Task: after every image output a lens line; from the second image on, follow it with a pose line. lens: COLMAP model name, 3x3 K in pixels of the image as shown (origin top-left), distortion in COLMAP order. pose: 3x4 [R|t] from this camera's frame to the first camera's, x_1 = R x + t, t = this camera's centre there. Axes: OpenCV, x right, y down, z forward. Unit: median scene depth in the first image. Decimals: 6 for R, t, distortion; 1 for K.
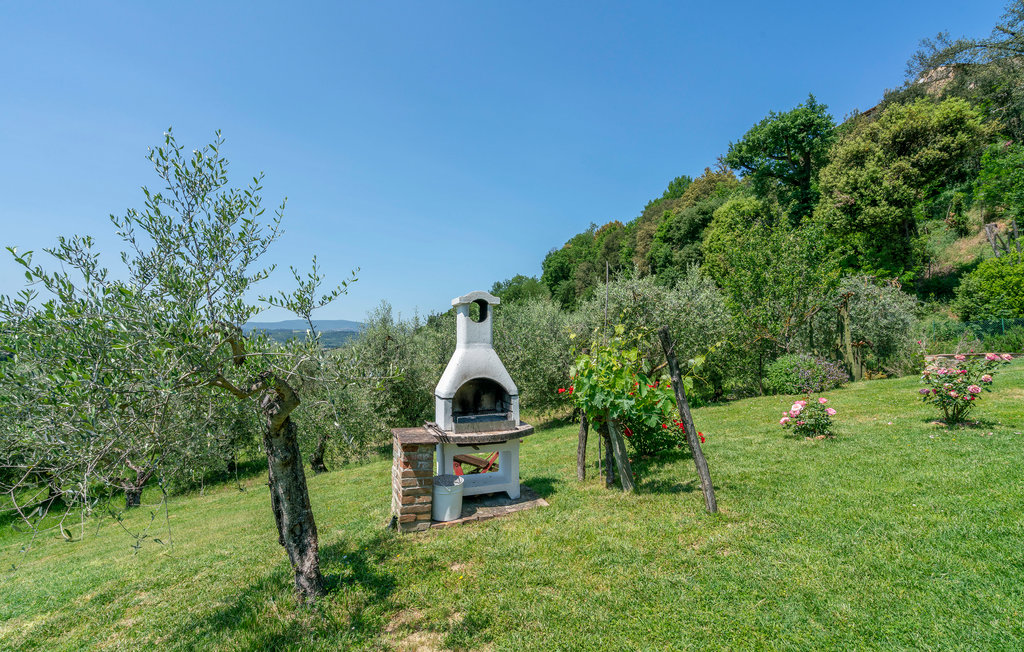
lens RADIAL K [[471.9, 0, 507.6], [0, 471.9, 342.8], [0, 0, 1]] dist [-0.000231, 0.000976]
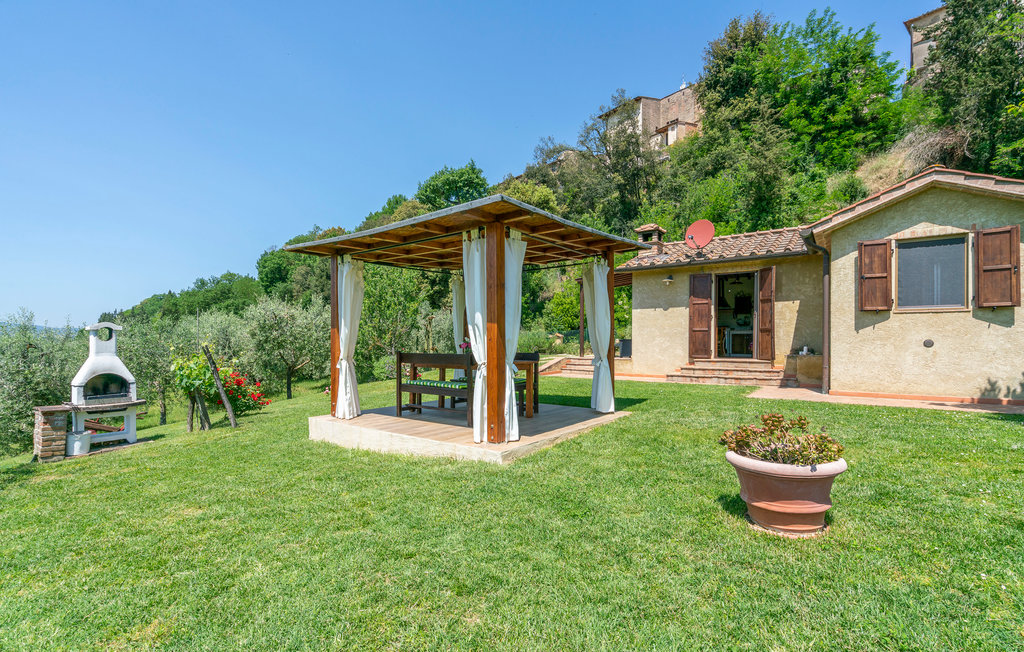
lens RADIAL K [[464.9, 0, 512.8], [0, 464.9, 344.1], [0, 0, 1]] dist [0.002305, 0.000927]
pose [[0.849092, -0.004853, 0.528223, 0.056216], [0.005840, 0.999983, -0.000201, -0.004351], [-0.528213, 0.003256, 0.849105, -0.225899]]
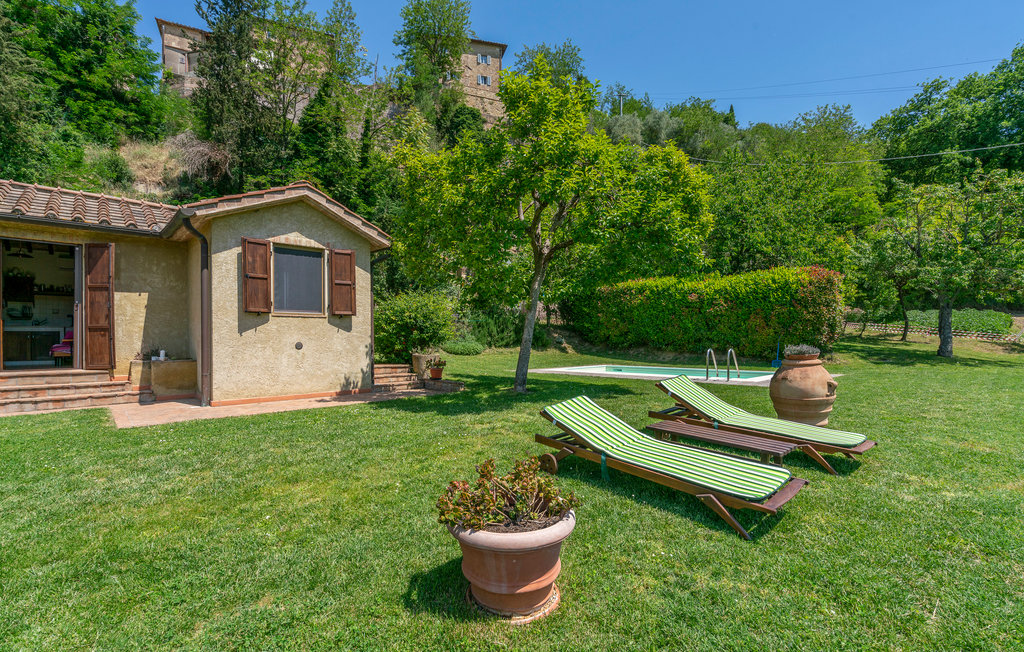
lens RADIAL K [[471.9, 0, 507.6], [0, 471.9, 342.8], [0, 0, 1]] dist [-0.000231, 0.000976]
pose [[-0.349287, -0.016616, 0.936869, 0.088958], [0.006499, 0.999776, 0.020155, -0.011500], [-0.936993, 0.013129, -0.349100, -0.126341]]
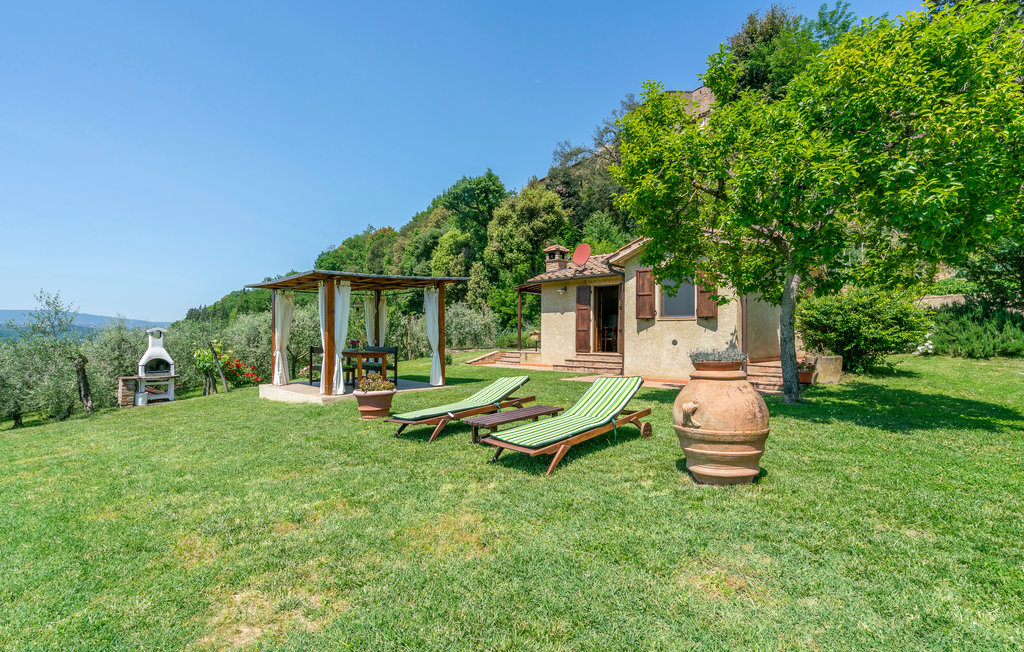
lens RADIAL K [[482.5, 0, 507.6], [0, 482.5, 331.3], [0, 0, 1]] dist [0.002338, 0.000653]
pose [[0.915660, 0.002523, 0.401946, 0.131953], [0.003152, 0.999904, -0.013459, -0.008161], [-0.401942, 0.013591, 0.915564, -0.472240]]
